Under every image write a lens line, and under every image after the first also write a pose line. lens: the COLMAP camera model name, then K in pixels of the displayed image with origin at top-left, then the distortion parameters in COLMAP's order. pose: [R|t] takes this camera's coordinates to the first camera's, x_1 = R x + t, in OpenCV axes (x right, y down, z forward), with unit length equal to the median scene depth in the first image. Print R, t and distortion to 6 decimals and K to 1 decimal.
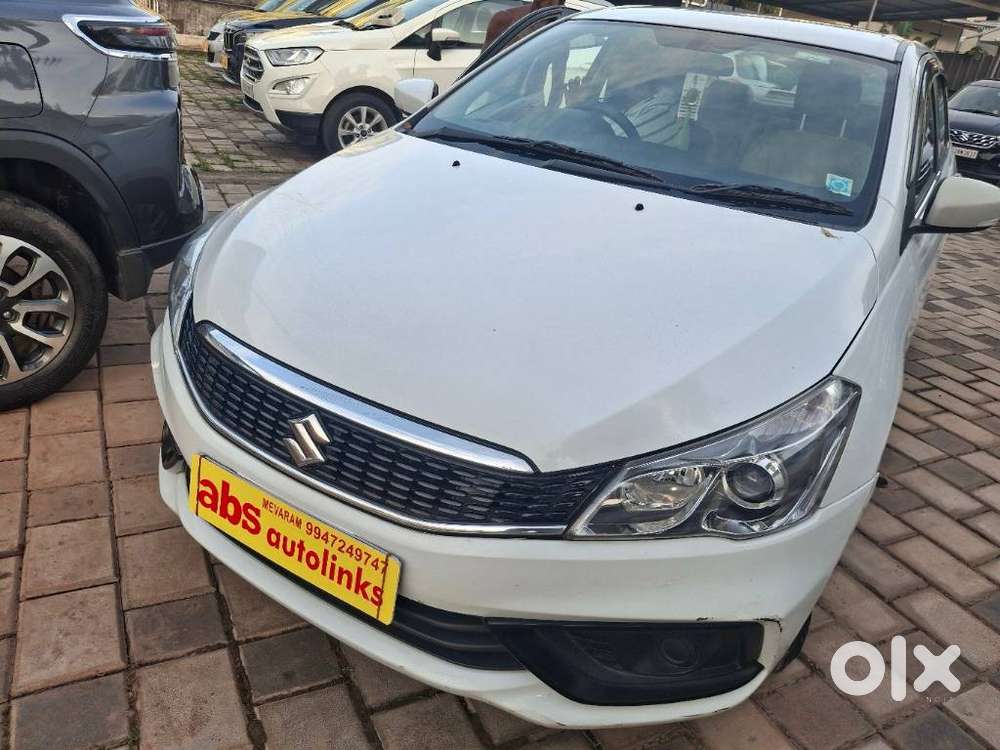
lens RADIAL K [[750.5, 0, 506.7], [0, 750.5, 368.0], [0, 0, 1]] dist [-0.020369, 0.001801]
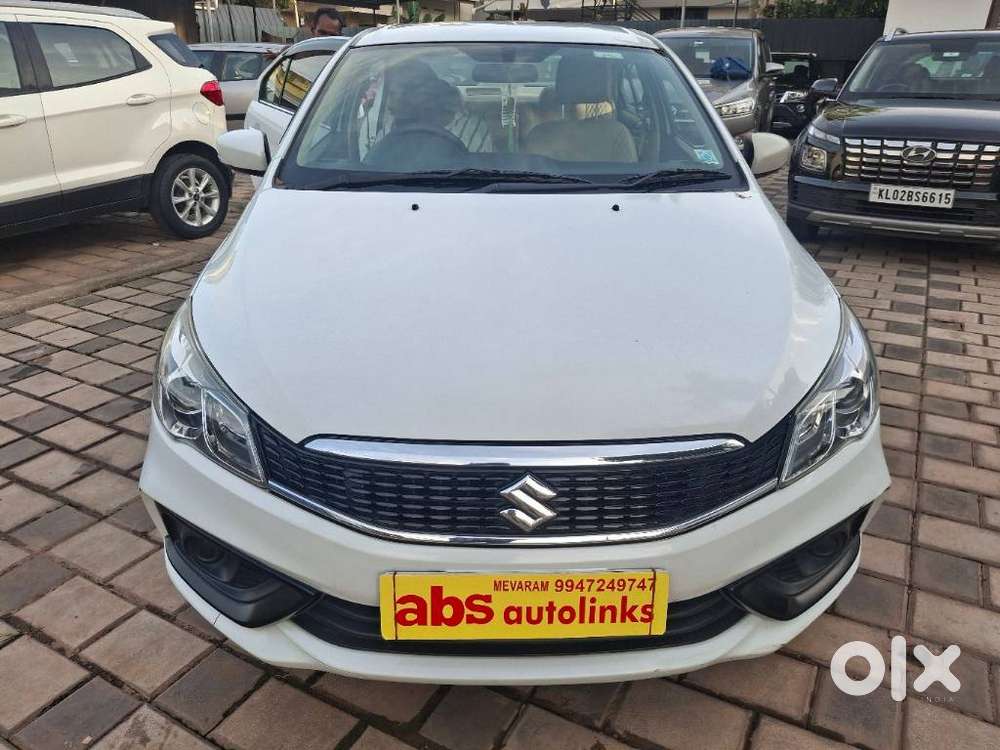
lens RADIAL K [[750.5, 0, 506.7], [0, 750.5, 368.0], [0, 0, 1]] dist [-0.020369, 0.001801]
pose [[0.831922, -0.307127, 0.462146, -0.580805], [0.306521, 0.948610, 0.078640, -0.132923], [-0.462548, 0.076235, 0.883310, 0.113663]]
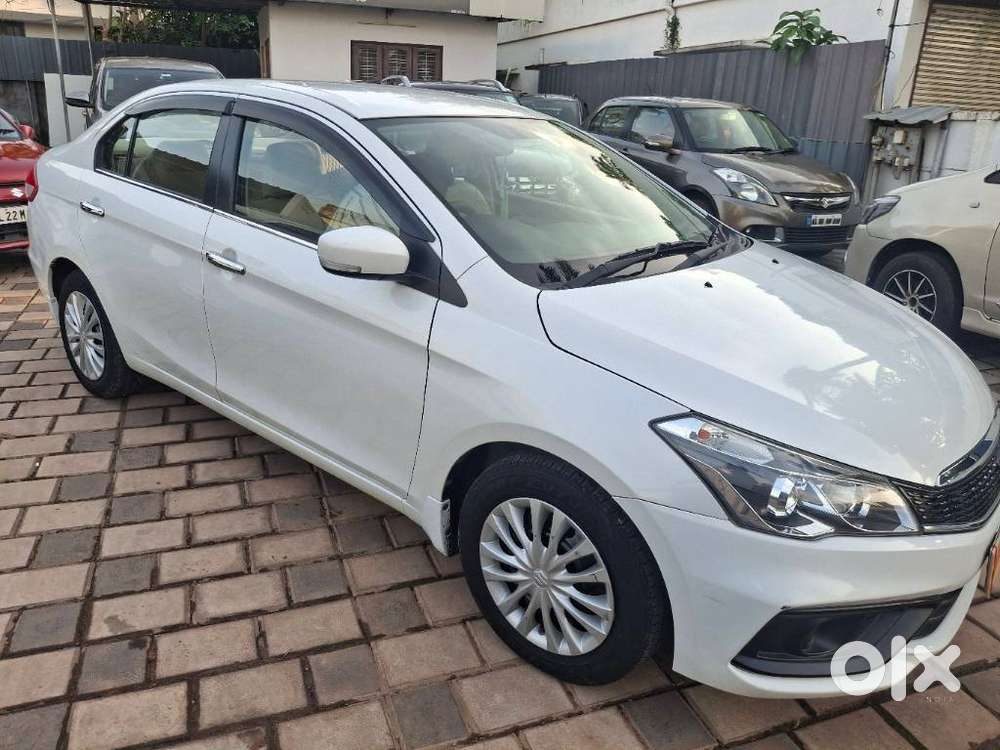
lens RADIAL K [[747.6, 0, 496.0], [0, 747.6, 373.9], [0, 0, 1]] dist [-0.010154, -0.006734]
pose [[0.146399, -0.437025, 0.887455, -1.348587], [0.385700, 0.851338, 0.355611, -0.788059], [-0.910935, 0.290230, 0.293196, 1.189241]]
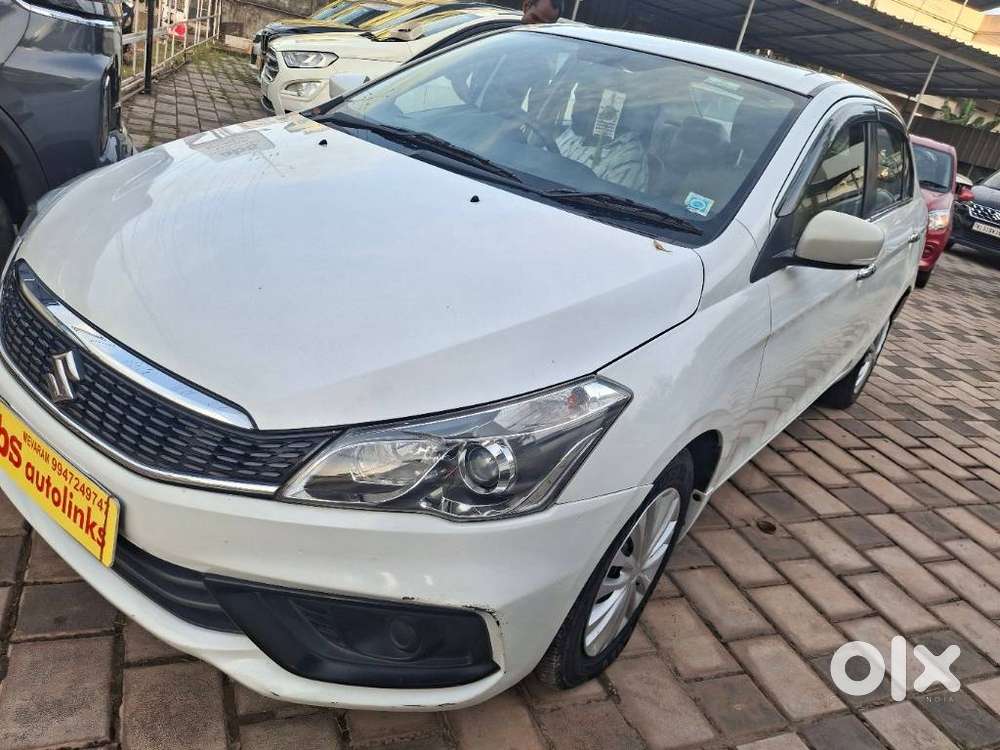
lens RADIAL K [[747.0, 0, 508.4], [0, 747.0, 382.3], [0, 0, 1]] dist [-0.009018, -0.003375]
pose [[0.992091, 0.118038, -0.042699, 0.312082], [-0.119110, 0.992603, -0.023491, 0.047075], [0.039610, 0.028391, 0.998812, 0.019182]]
